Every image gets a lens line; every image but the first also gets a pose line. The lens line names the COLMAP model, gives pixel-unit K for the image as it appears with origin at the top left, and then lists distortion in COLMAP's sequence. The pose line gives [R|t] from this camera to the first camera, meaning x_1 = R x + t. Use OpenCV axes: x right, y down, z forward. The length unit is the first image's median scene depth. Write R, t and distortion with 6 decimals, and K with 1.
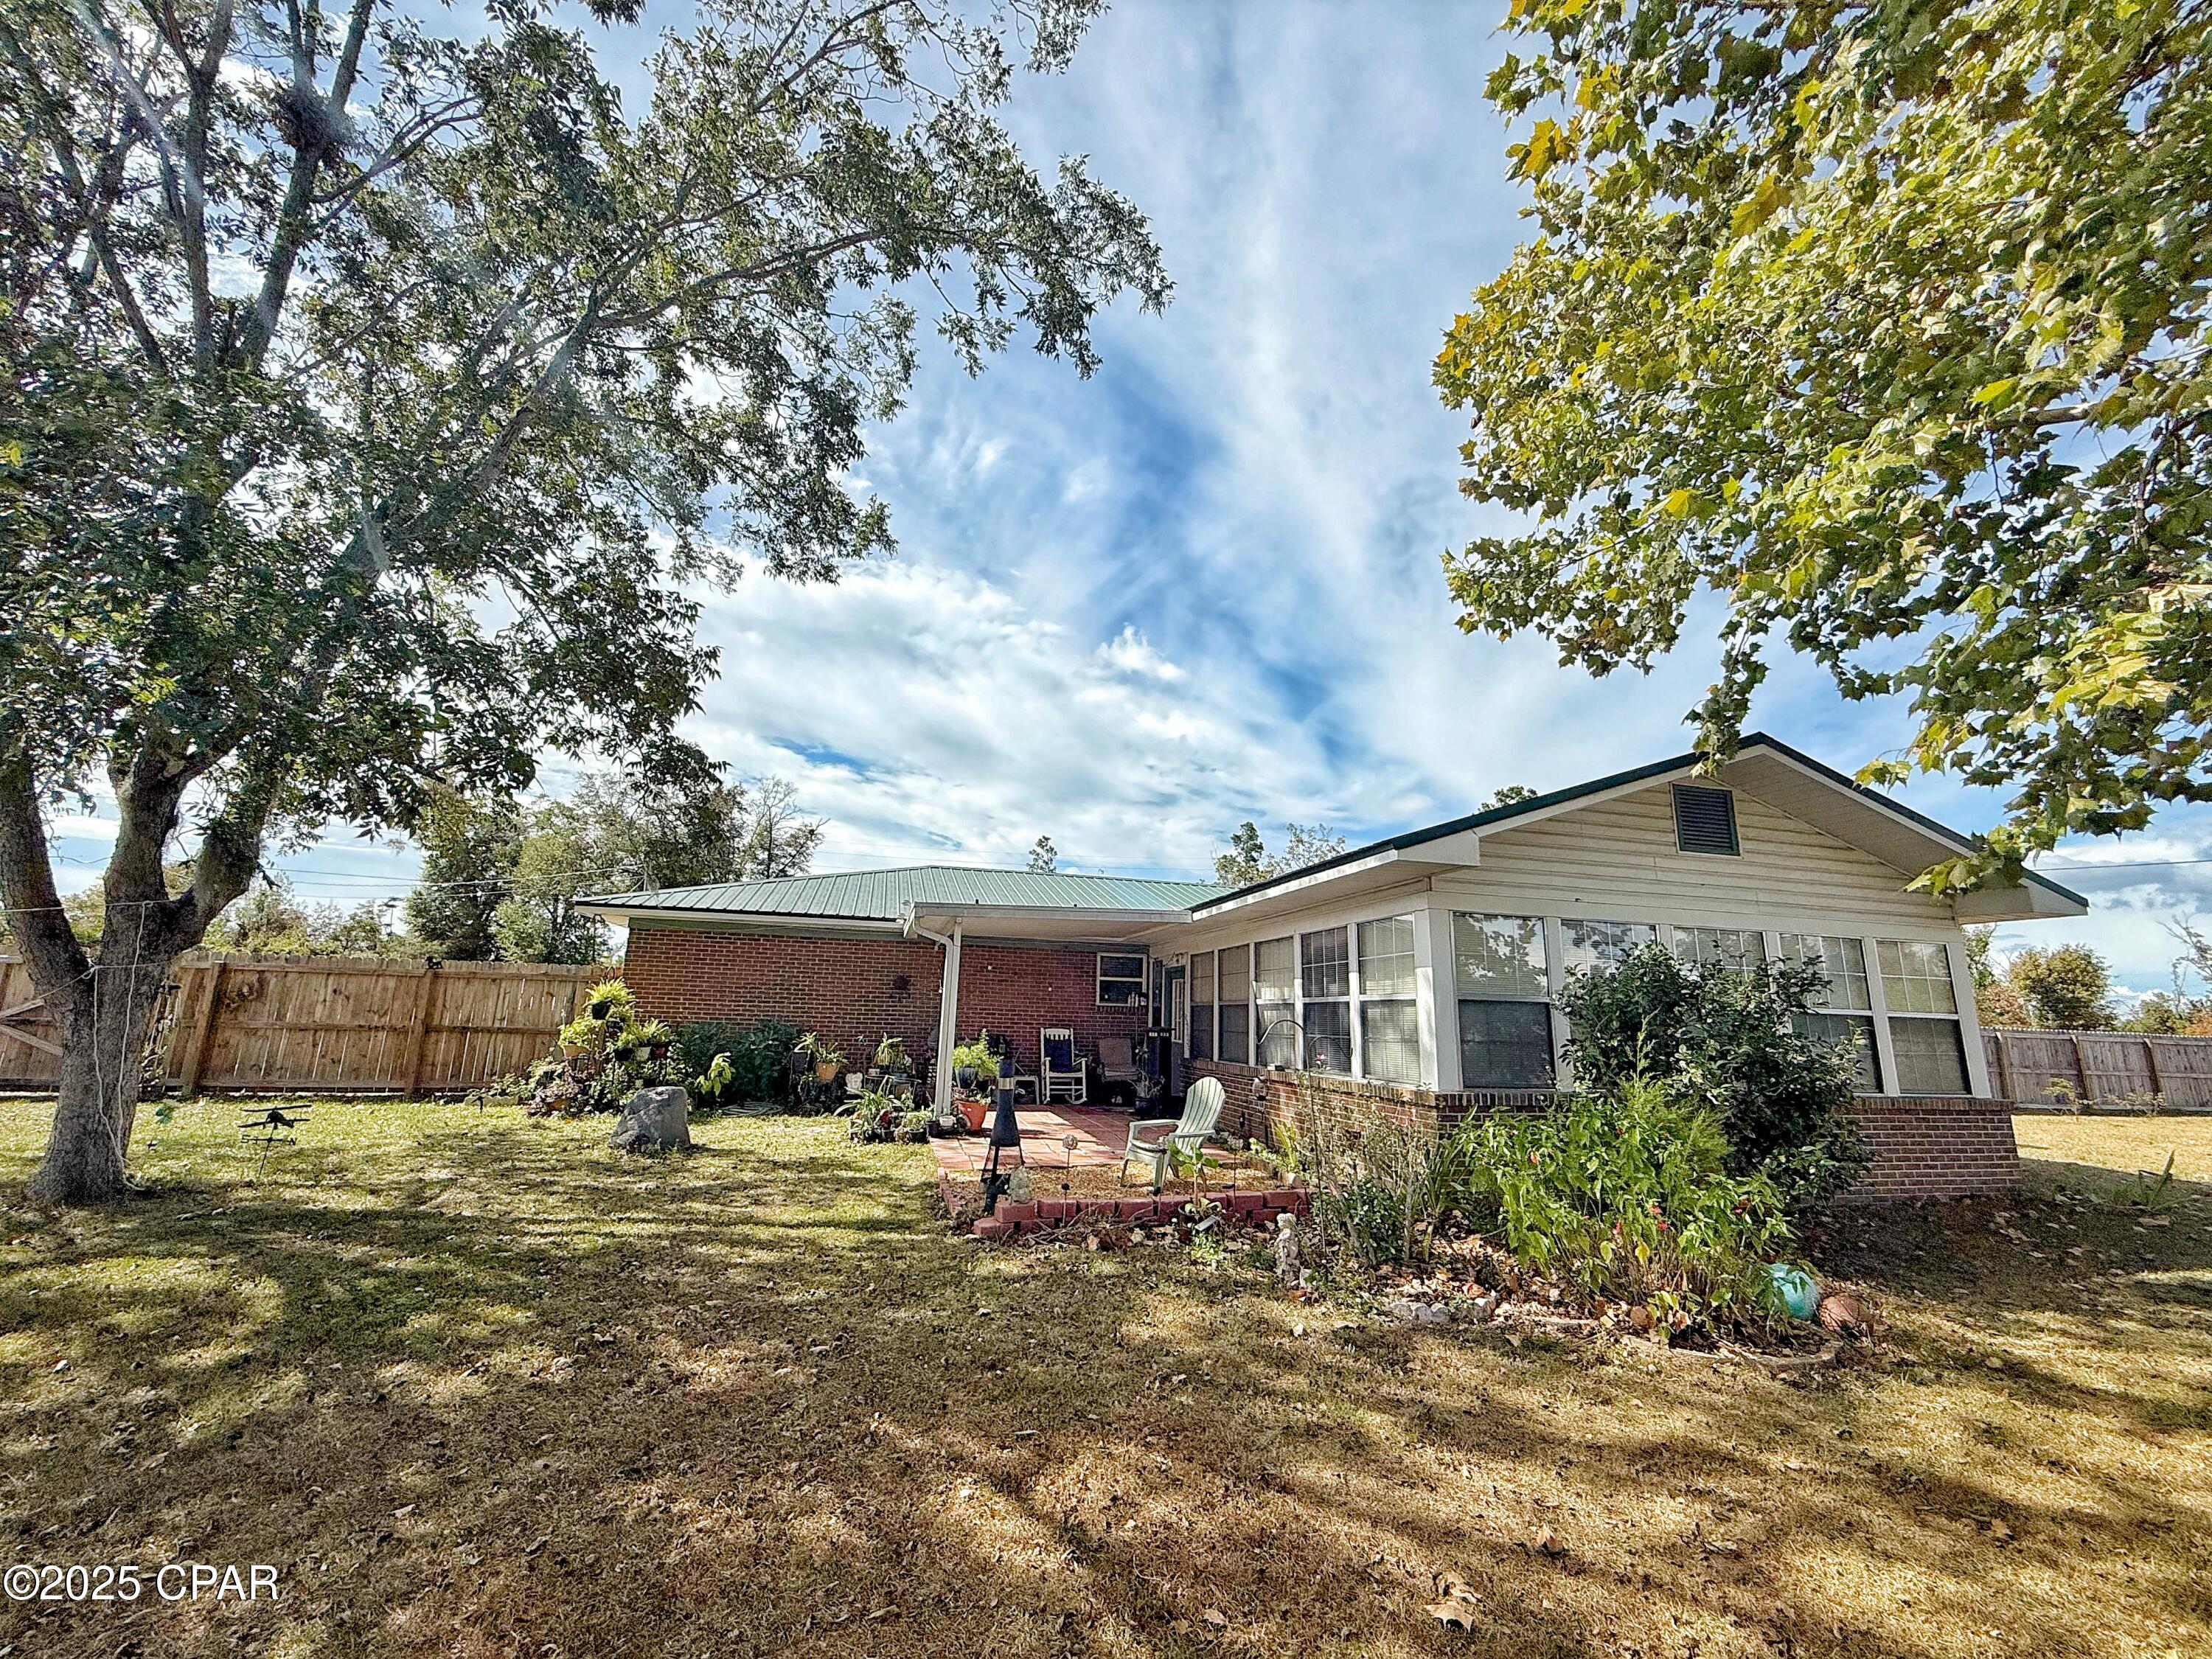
lens RADIAL K [[883.4, 0, 1095.8], [0, 883.4, 829.6], [0, 0, 1]] dist [-0.000066, 0.000262]
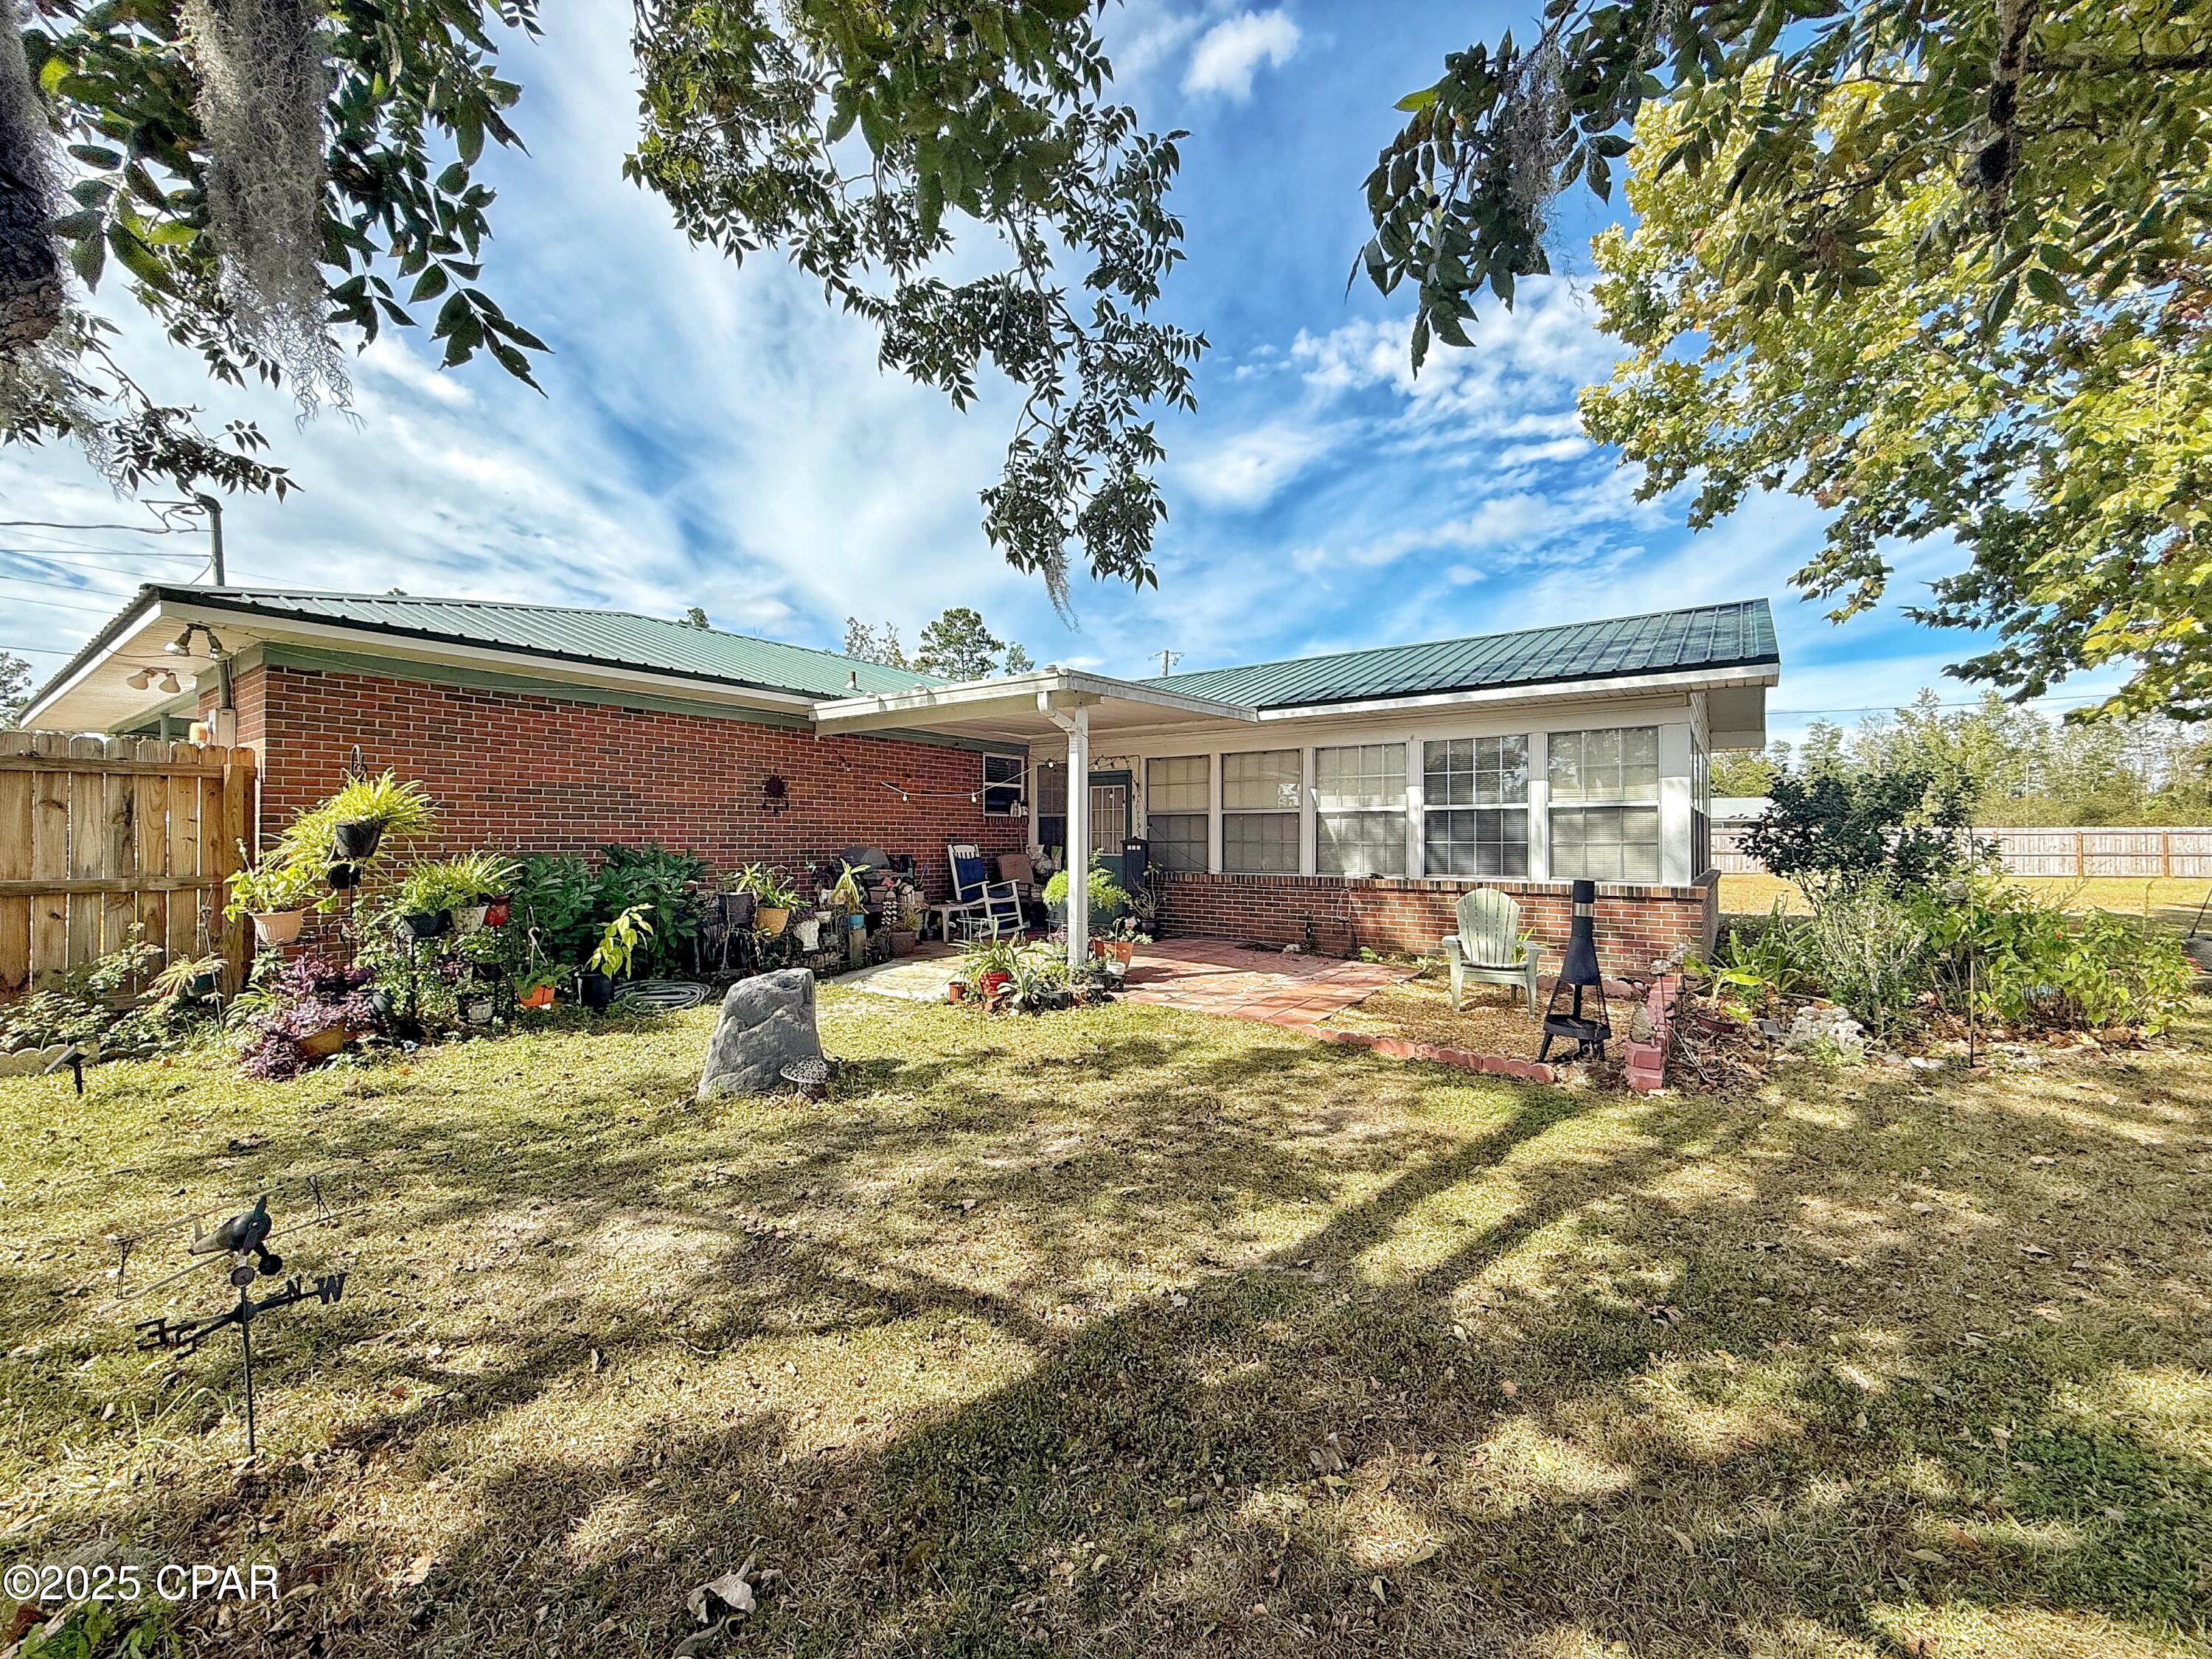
lens RADIAL K [[882.0, 0, 1106.0], [0, 882.0, 829.5], [0, 0, 1]] dist [-0.007045, 0.000276]
pose [[0.764134, -0.022186, 0.644676, -0.573594], [-0.116122, 0.978350, 0.171309, 0.075731], [-0.634519, -0.205764, 0.745014, 0.412030]]
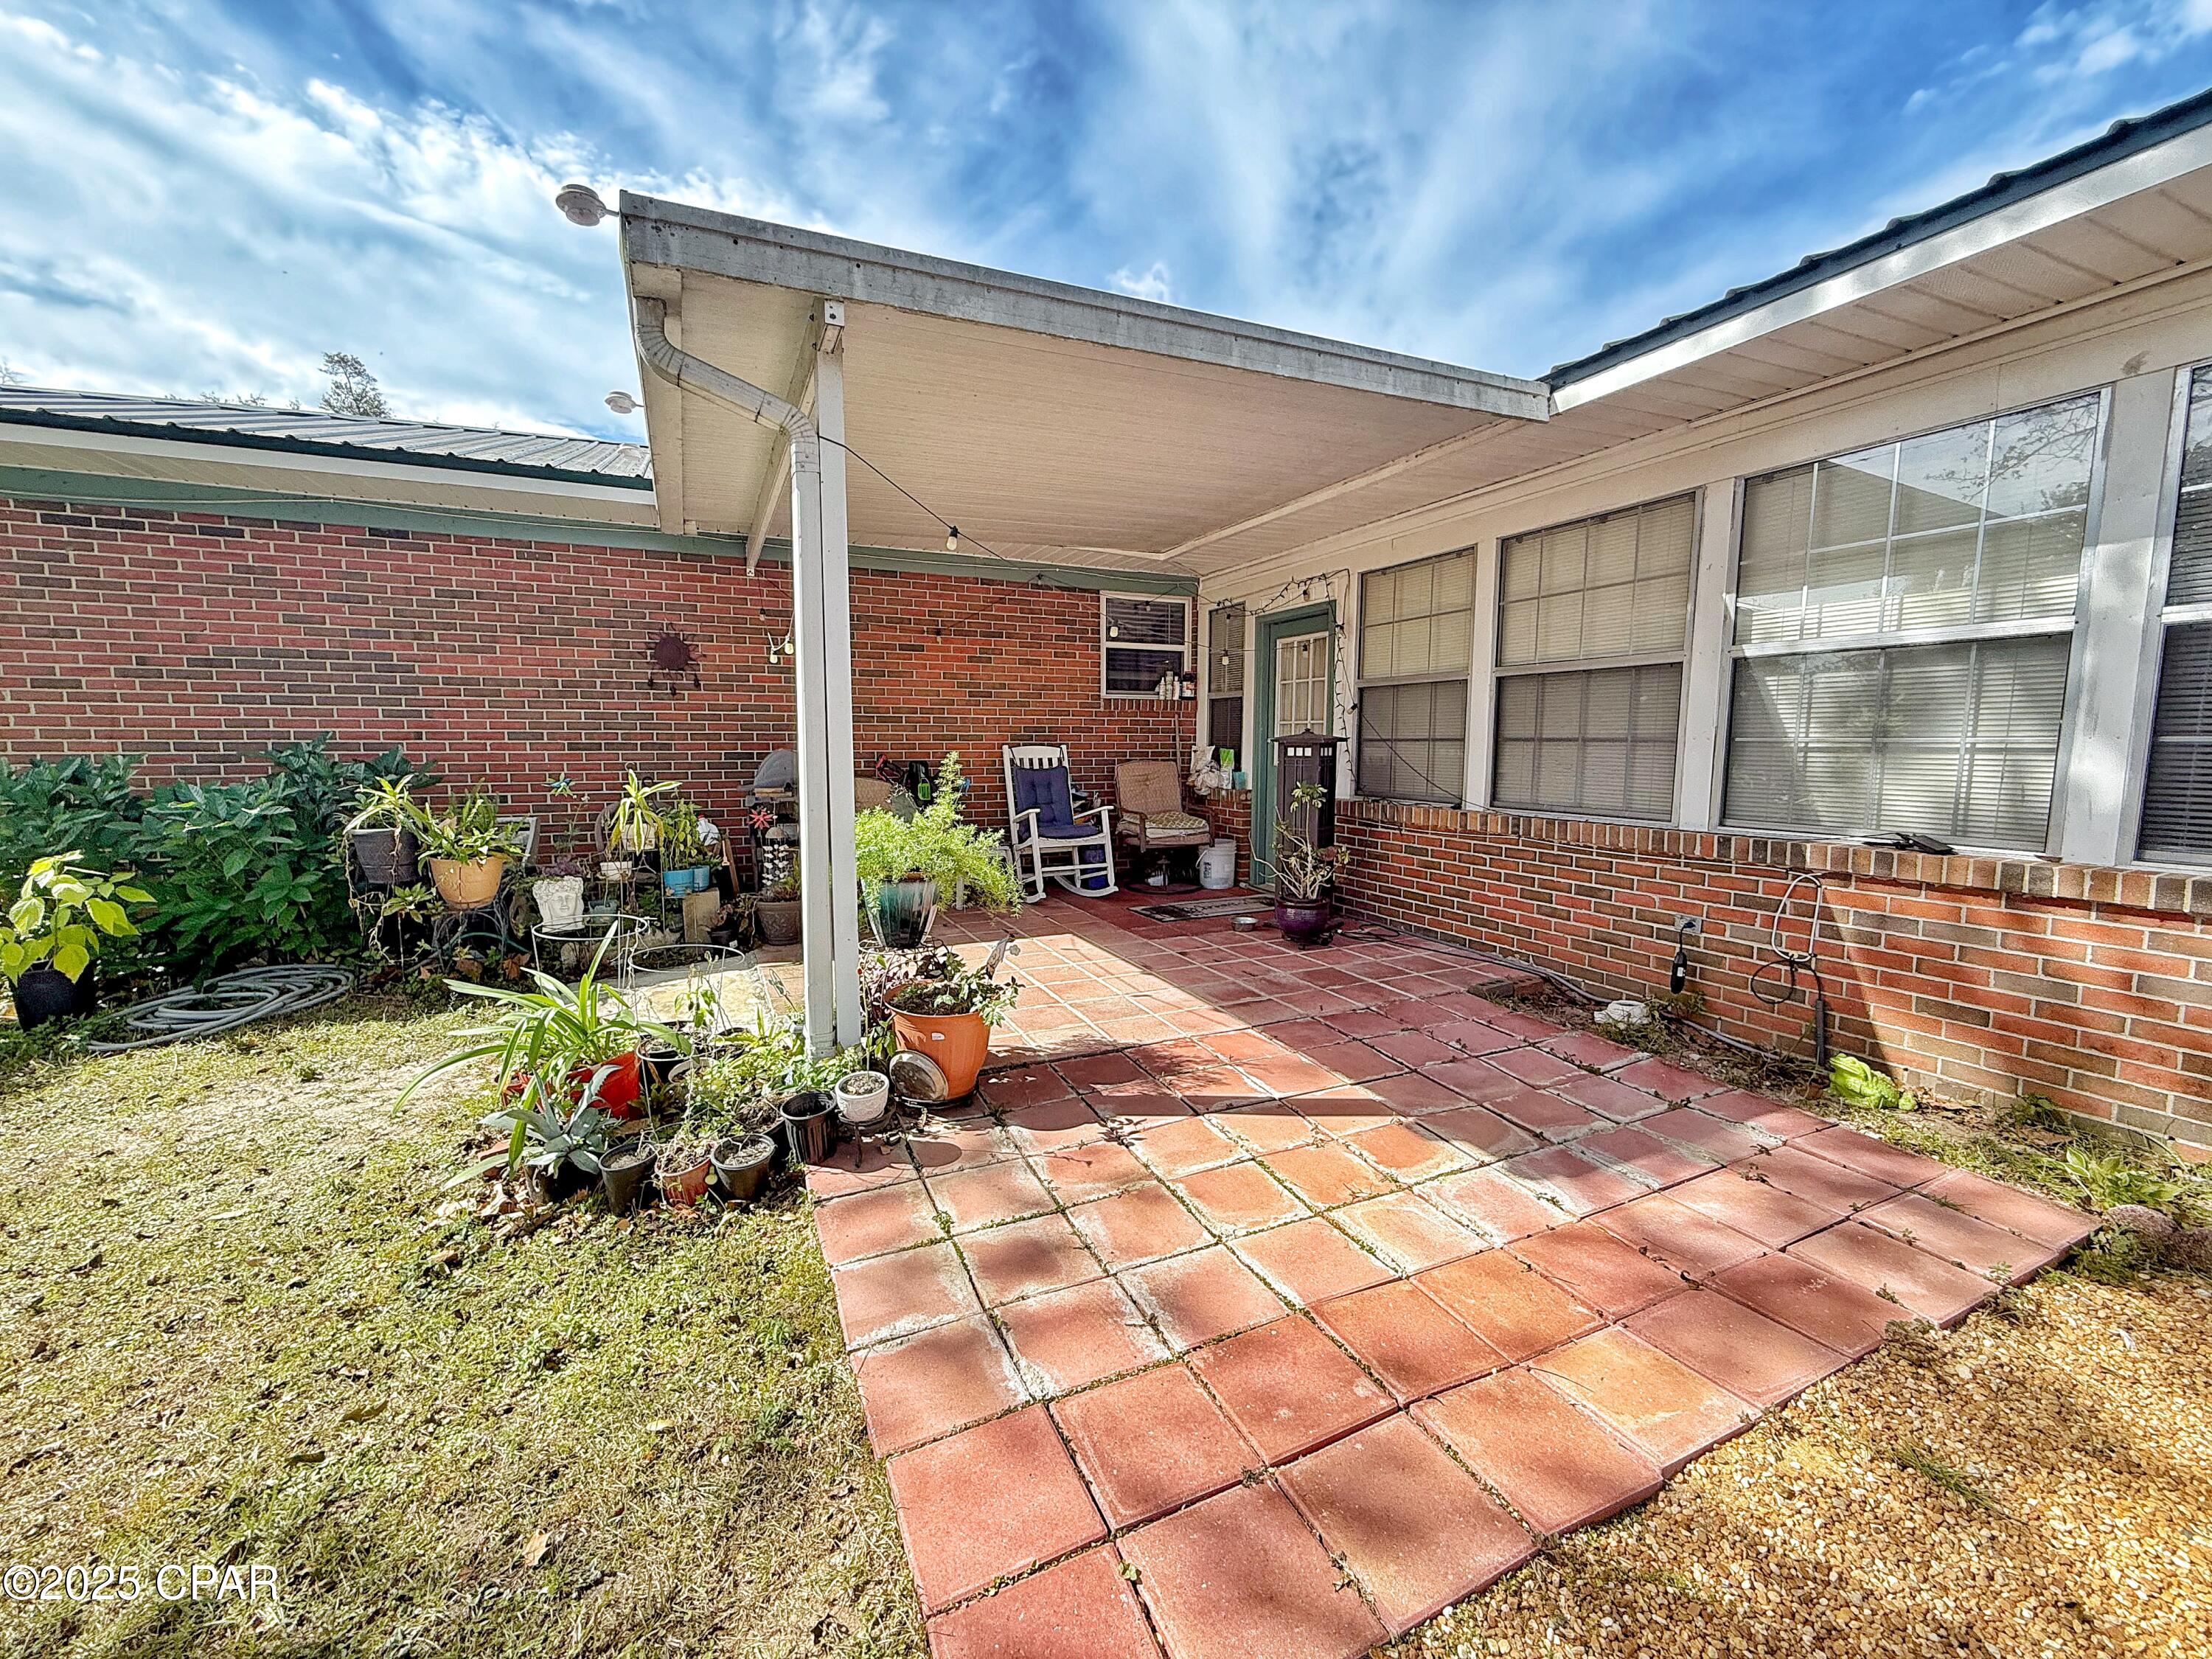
lens RADIAL K [[883.4, 0, 1095.8], [0, 883.4, 829.6], [0, 0, 1]] dist [-0.000066, 0.000262]
pose [[0.982382, -0.048242, 0.180552, -0.124898], [-0.010911, 0.949656, 0.313105, 0.147999], [-0.186567, -0.309559, 0.932398, 0.667540]]
